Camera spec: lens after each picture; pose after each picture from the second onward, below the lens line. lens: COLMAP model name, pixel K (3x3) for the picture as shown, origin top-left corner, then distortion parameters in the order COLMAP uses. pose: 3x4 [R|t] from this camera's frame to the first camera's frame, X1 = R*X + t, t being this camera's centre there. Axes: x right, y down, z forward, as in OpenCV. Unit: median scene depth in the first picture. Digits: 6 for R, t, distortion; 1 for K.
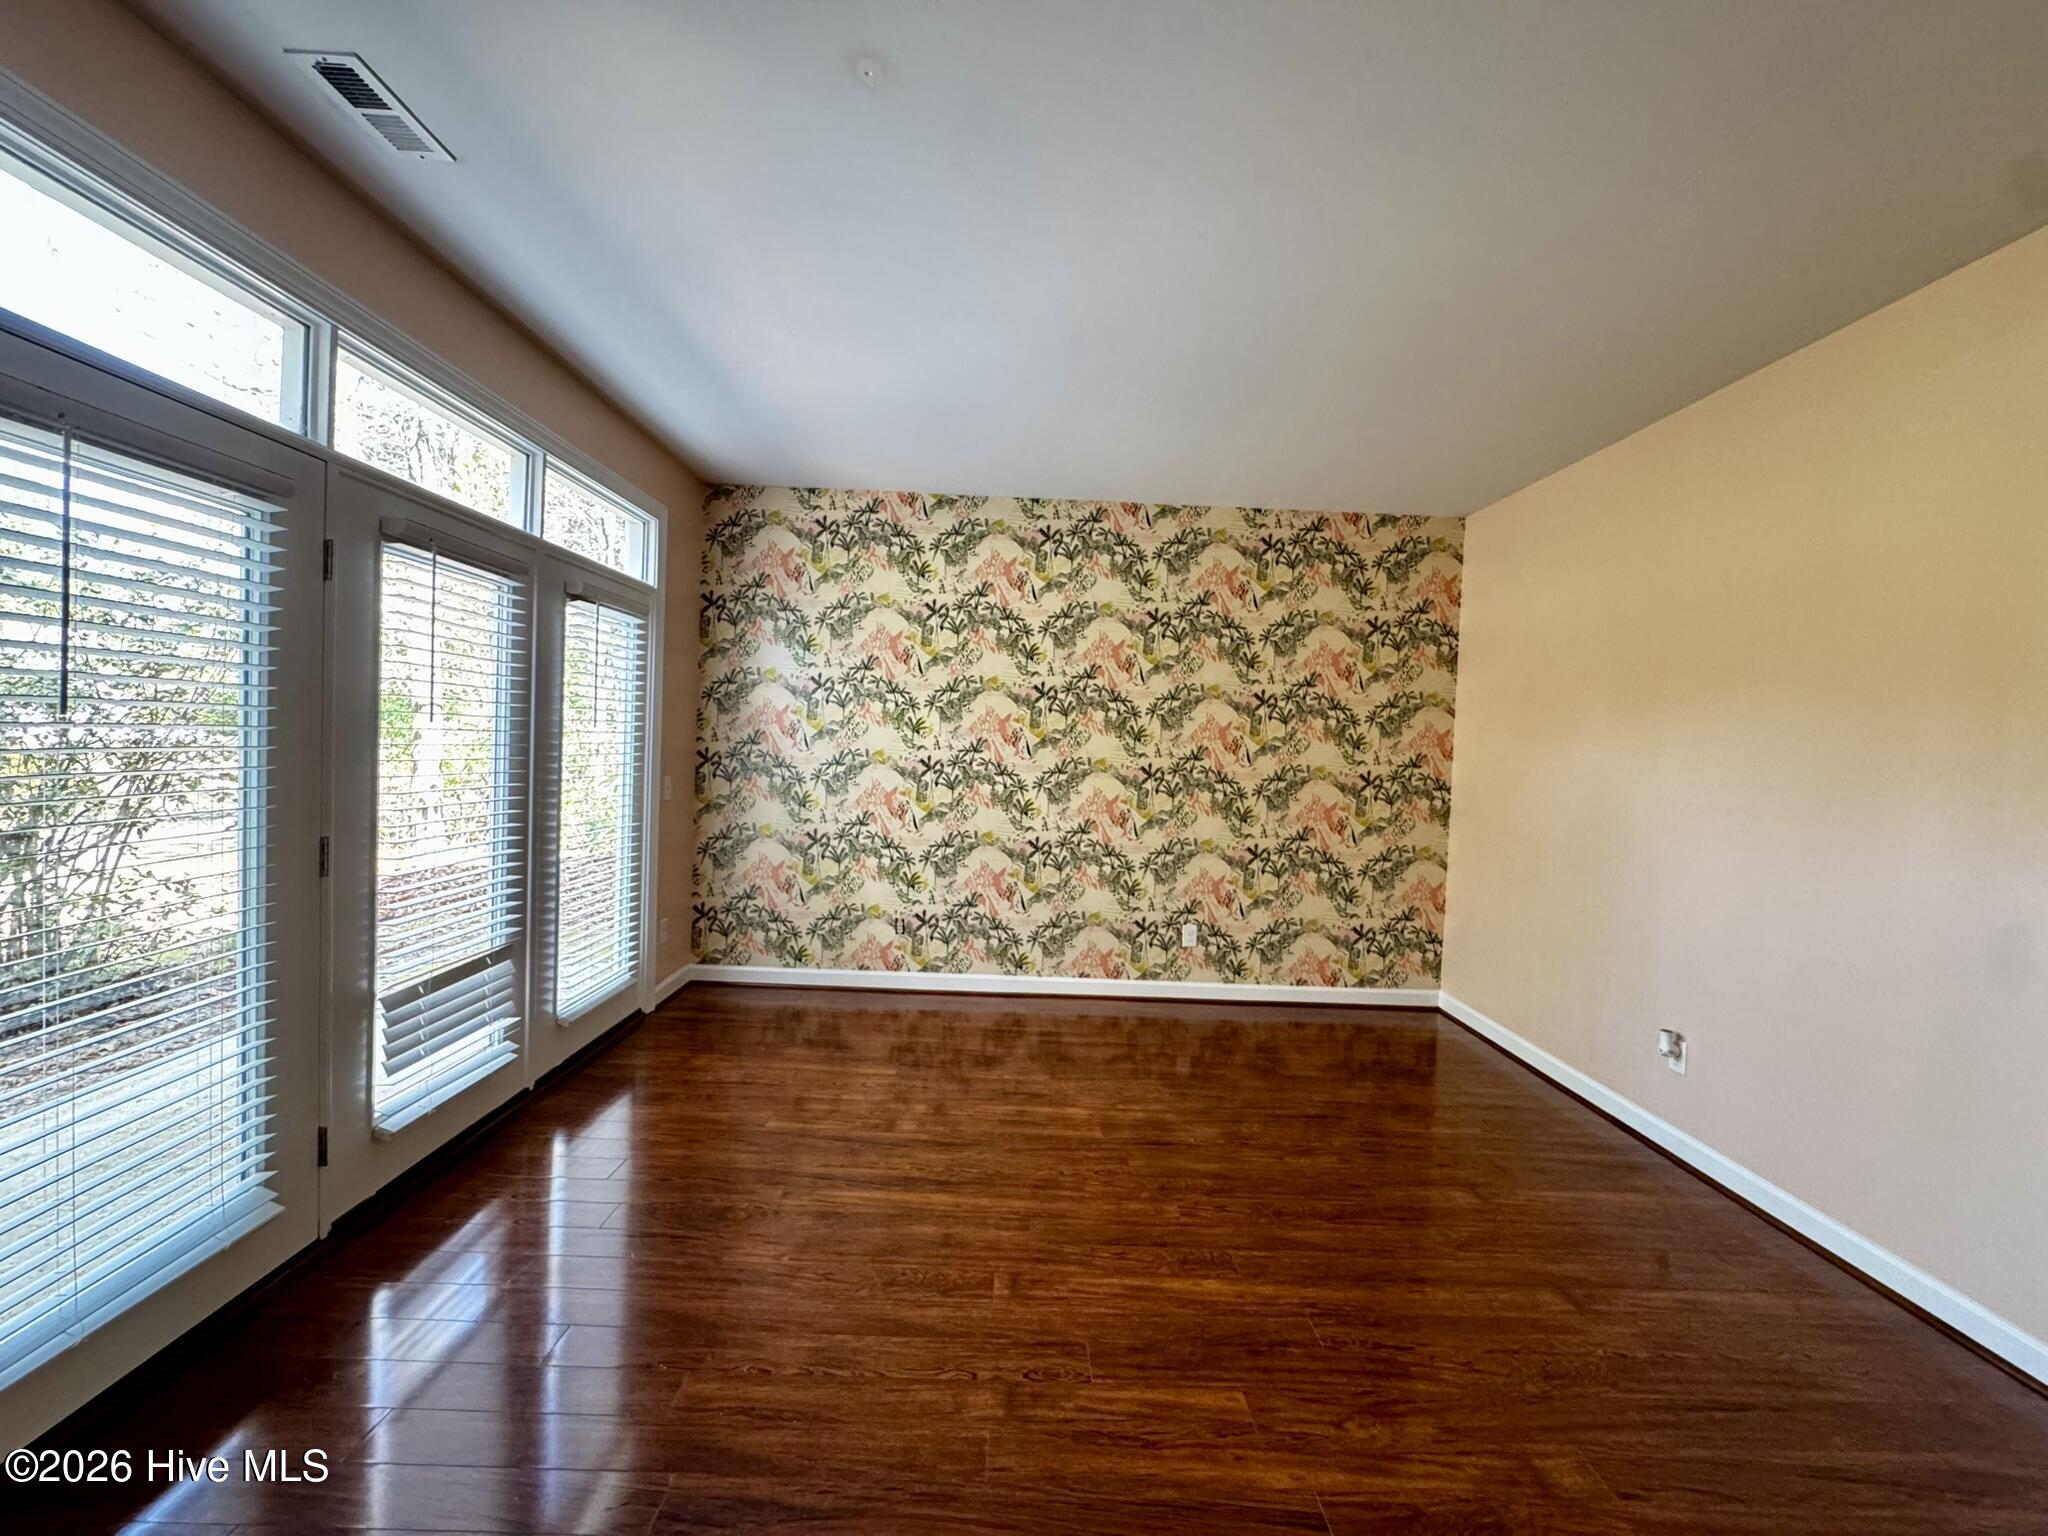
lens RADIAL K [[816.5, 0, 1026.3], [0, 816.5, 767.1], [0, 0, 1]] dist [-0.003605, 0.000469]
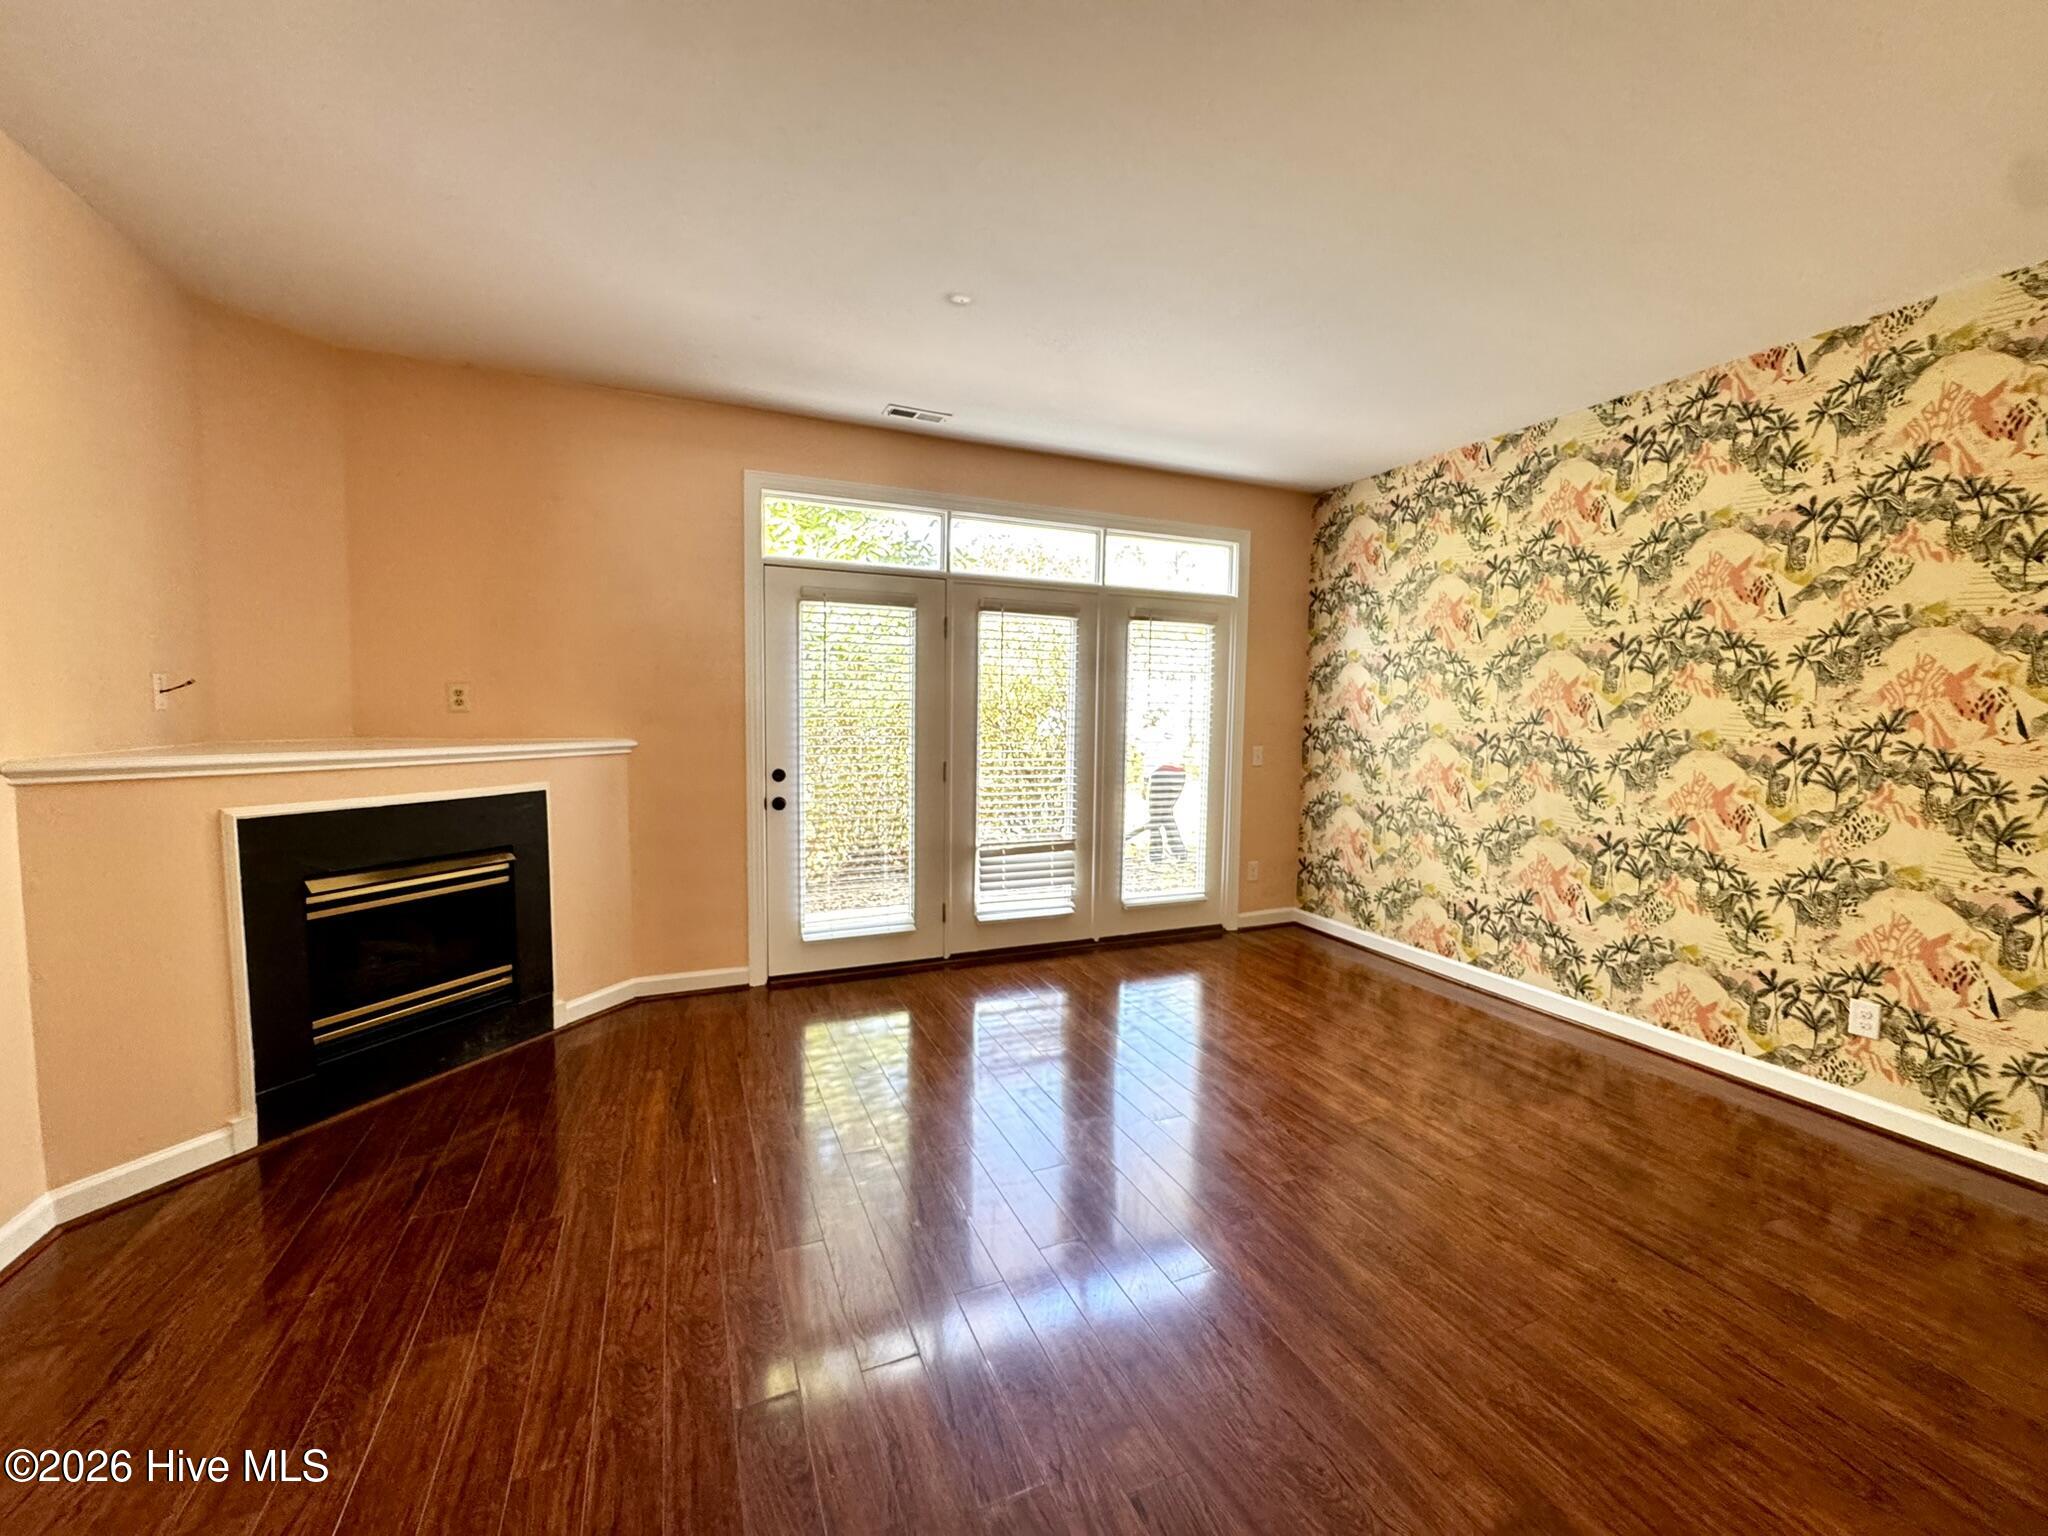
lens RADIAL K [[816.5, 0, 1026.3], [0, 816.5, 767.1], [0, 0, 1]] dist [-0.003605, 0.000469]
pose [[0.387940, 0.033348, -0.921081, 0.519005], [-0.025834, 0.999346, 0.025301, 0.018366], [0.921323, 0.013980, 0.388548, 0.180359]]
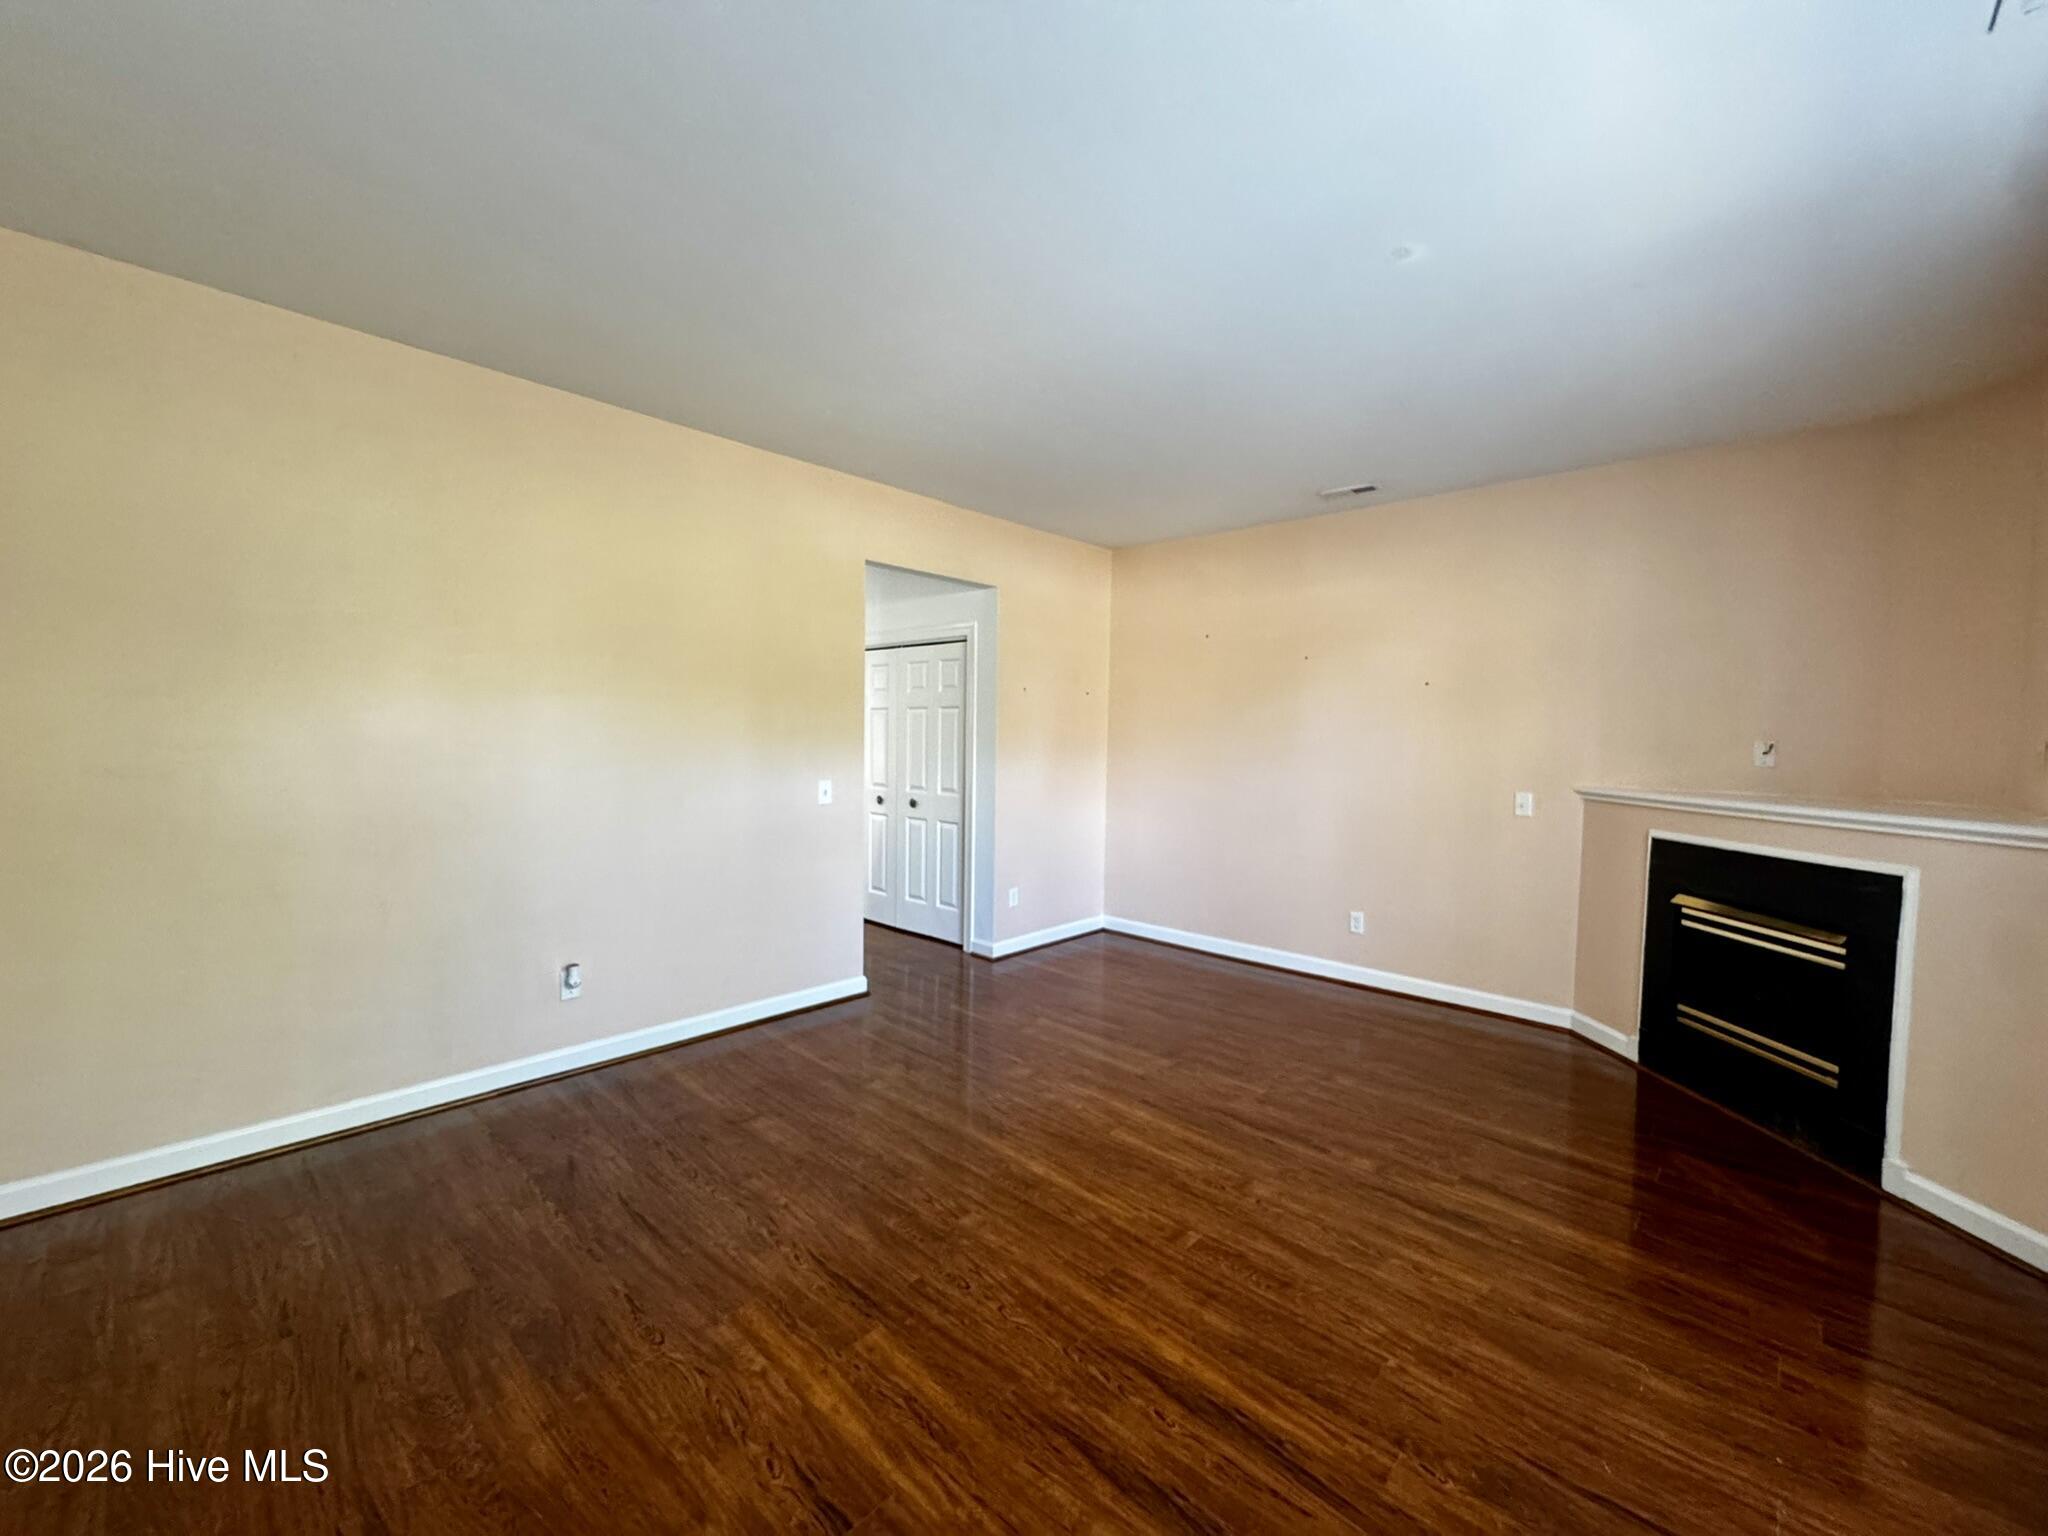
lens RADIAL K [[816.5, 0, 1026.3], [0, 816.5, 767.1], [0, 0, 1]] dist [-0.003605, 0.000469]
pose [[-0.724283, -0.075332, 0.685375, -0.268290], [-0.027730, 0.996392, 0.080213, -0.035095], [-0.688945, 0.039091, -0.723759, 0.896615]]
